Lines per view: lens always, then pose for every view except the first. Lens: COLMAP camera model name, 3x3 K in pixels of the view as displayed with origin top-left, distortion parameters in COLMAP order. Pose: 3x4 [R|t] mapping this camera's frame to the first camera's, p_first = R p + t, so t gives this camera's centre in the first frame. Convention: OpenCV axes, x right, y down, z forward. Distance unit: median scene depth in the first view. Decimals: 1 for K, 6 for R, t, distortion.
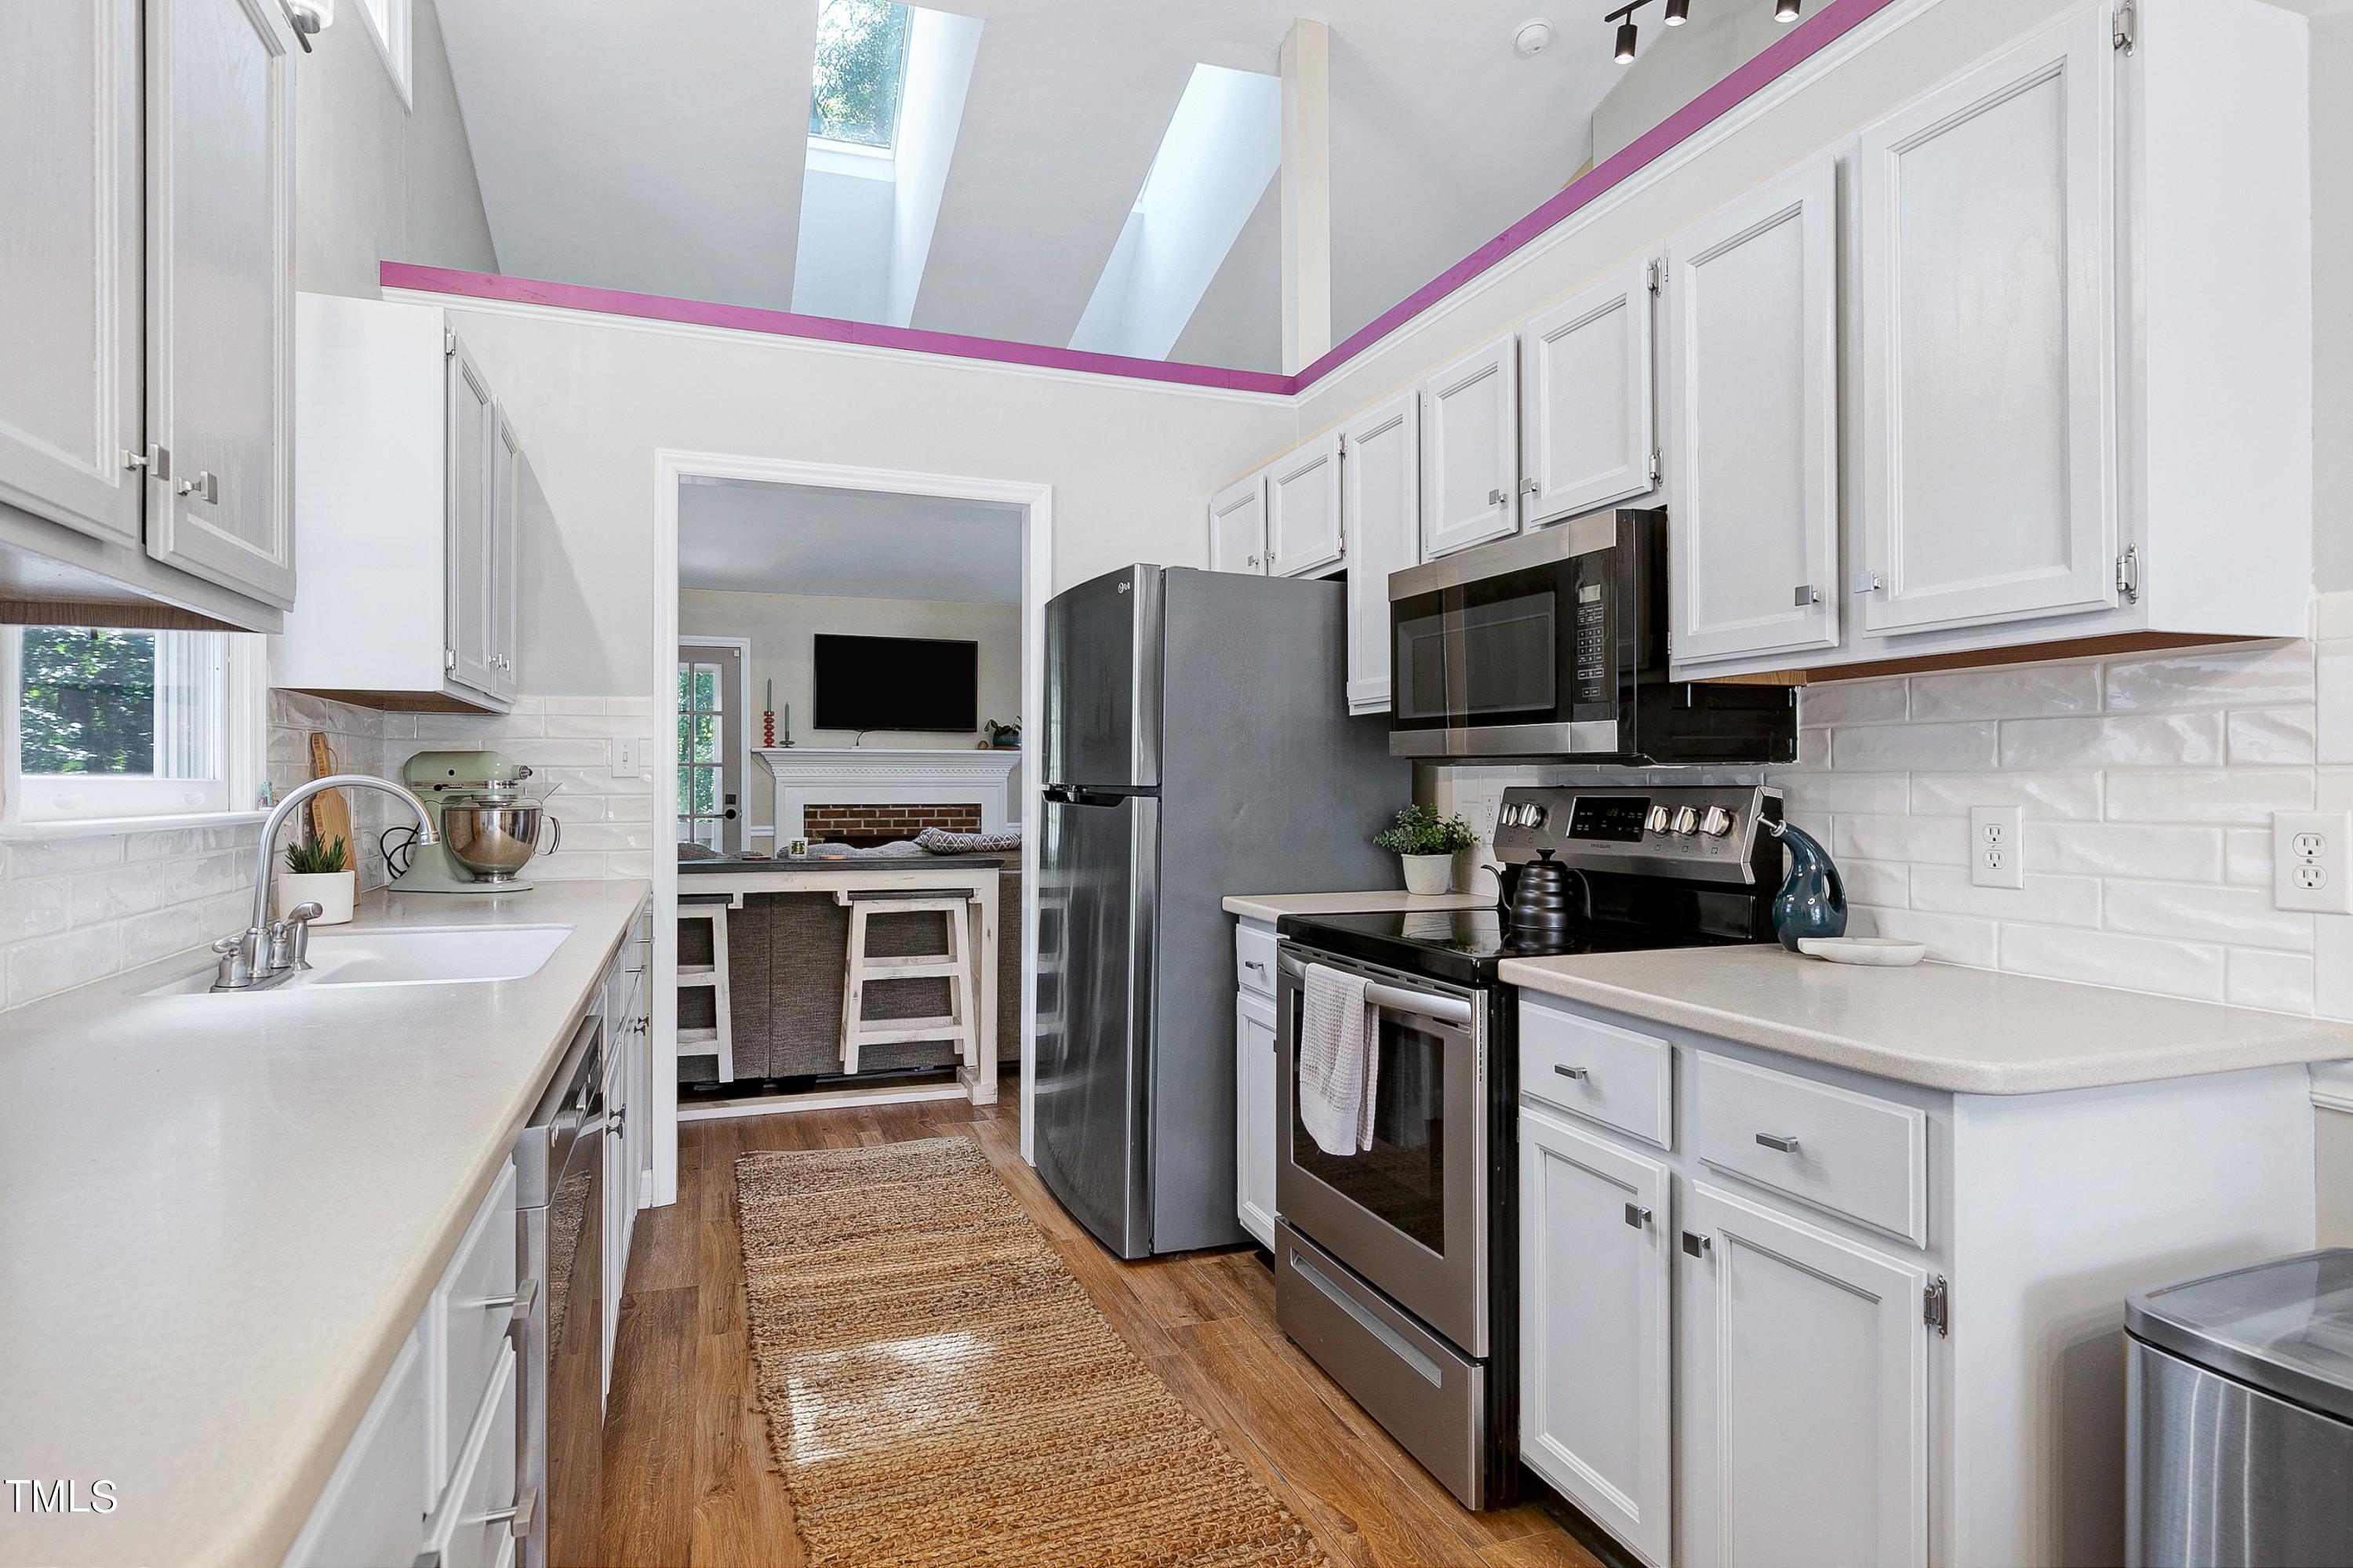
lens RADIAL K [[1246.6, 0, 1169.9], [0, 1246.6, 779.7], [0, 0, 1]] dist [-0.002411, -0.001078]
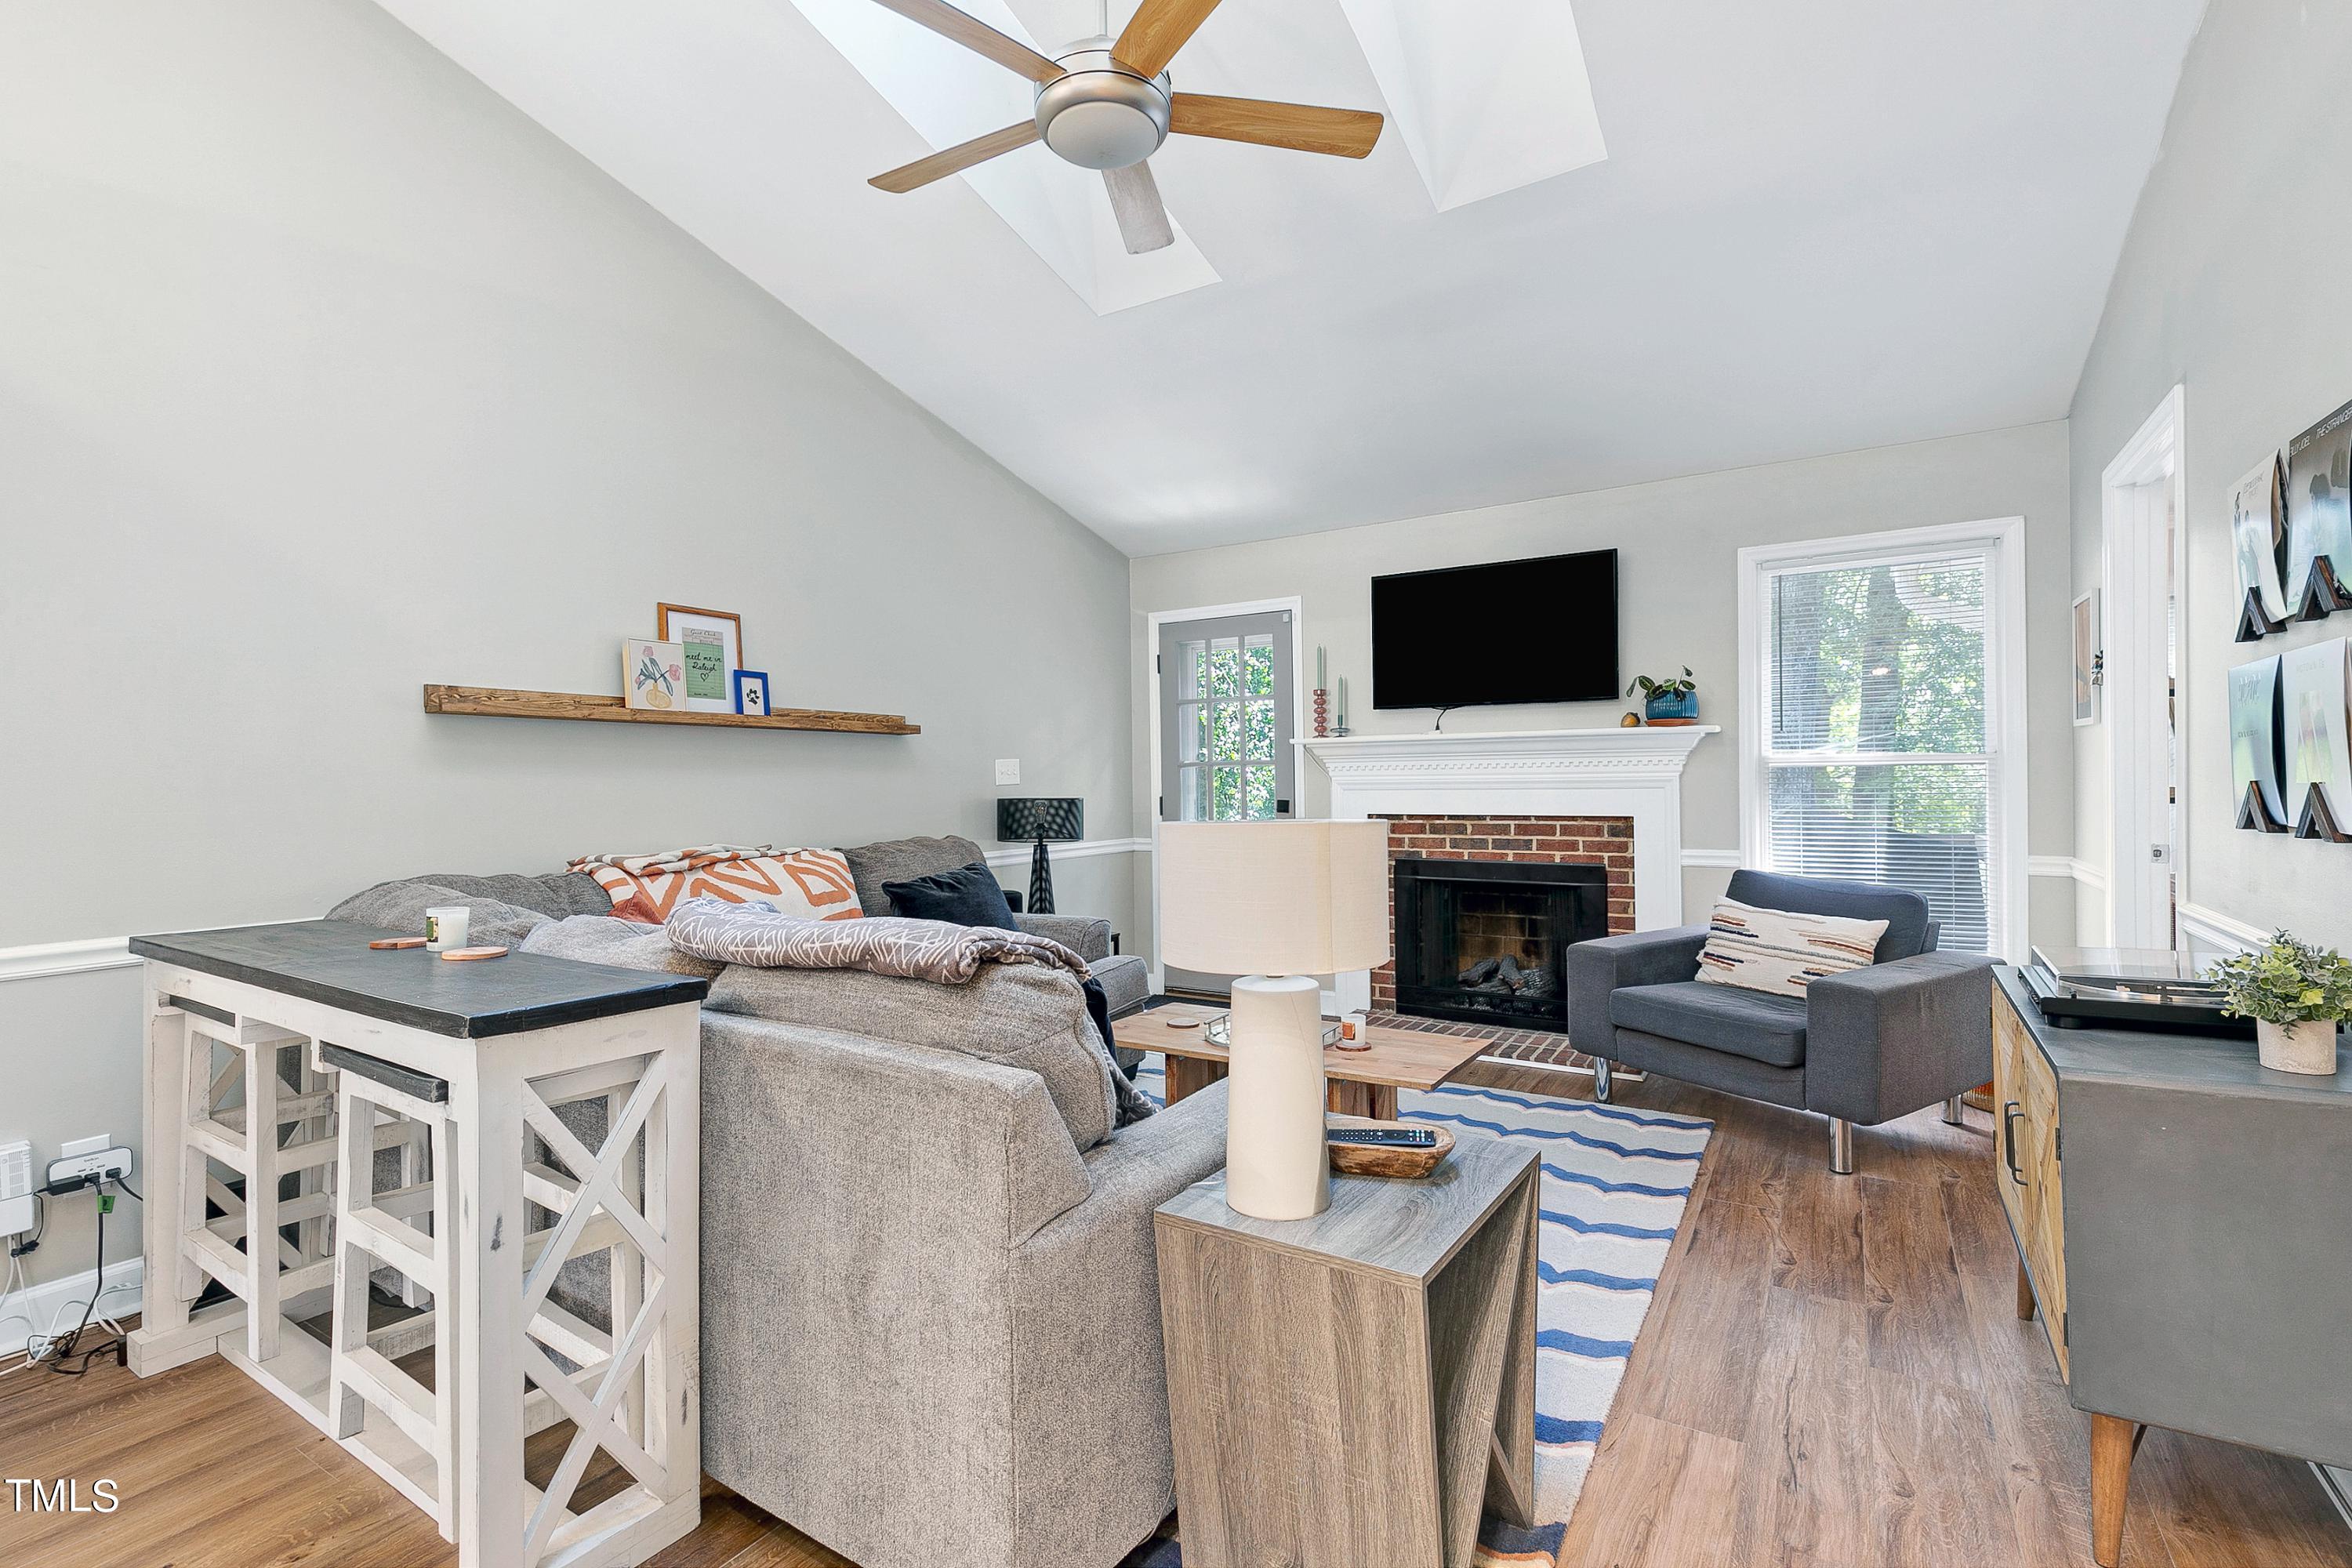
lens RADIAL K [[1075.5, 0, 1168.4], [0, 1075.5, 780.7], [0, 0, 1]] dist [0.004320, -0.000084]
pose [[0.610570, -0.007752, -0.791924, 0.365749], [0.014760, 0.999890, 0.001592, -0.006284], [0.791825, -0.012661, 0.610617, 1.466720]]
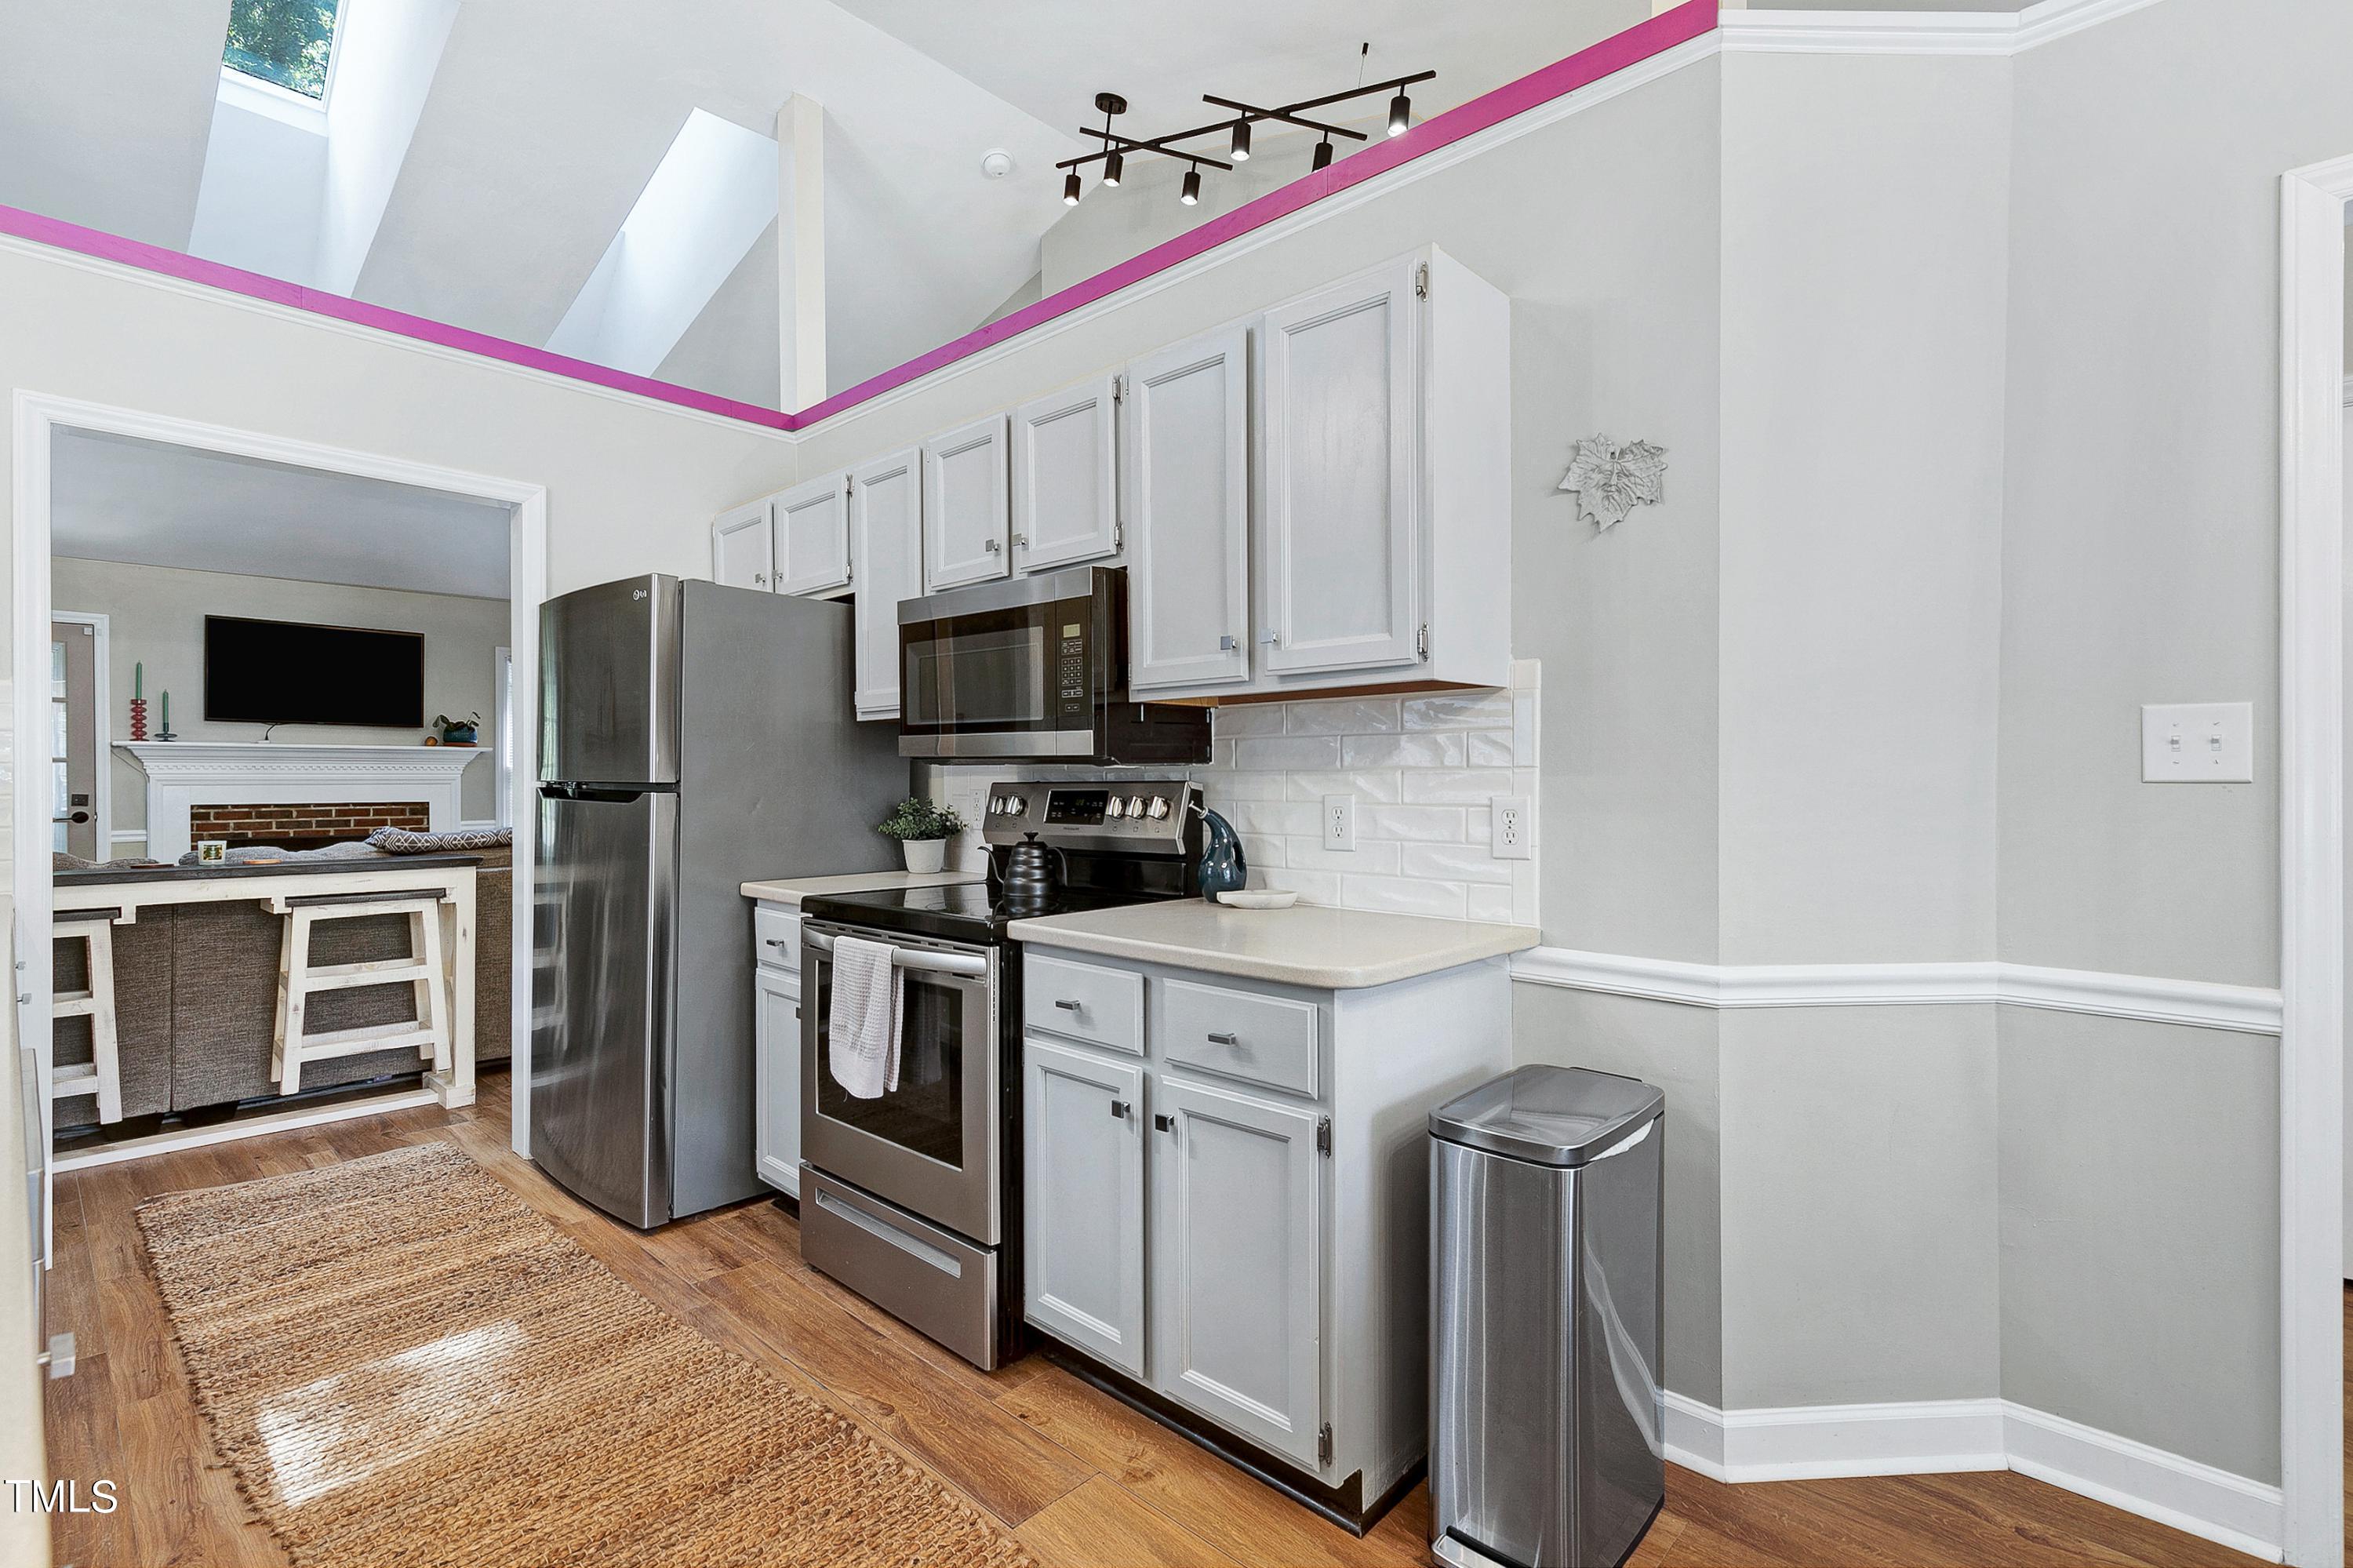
lens RADIAL K [[1076.0, 0, 1168.9], [0, 1076.0, 780.7], [0, 0, 1]] dist [0.004320, -0.000084]
pose [[0.892002, -0.002889, 0.452021, -0.050417], [0.001009, 0.999990, 0.004400, -0.000388], [-0.452029, -0.003469, 0.891996, -0.018586]]
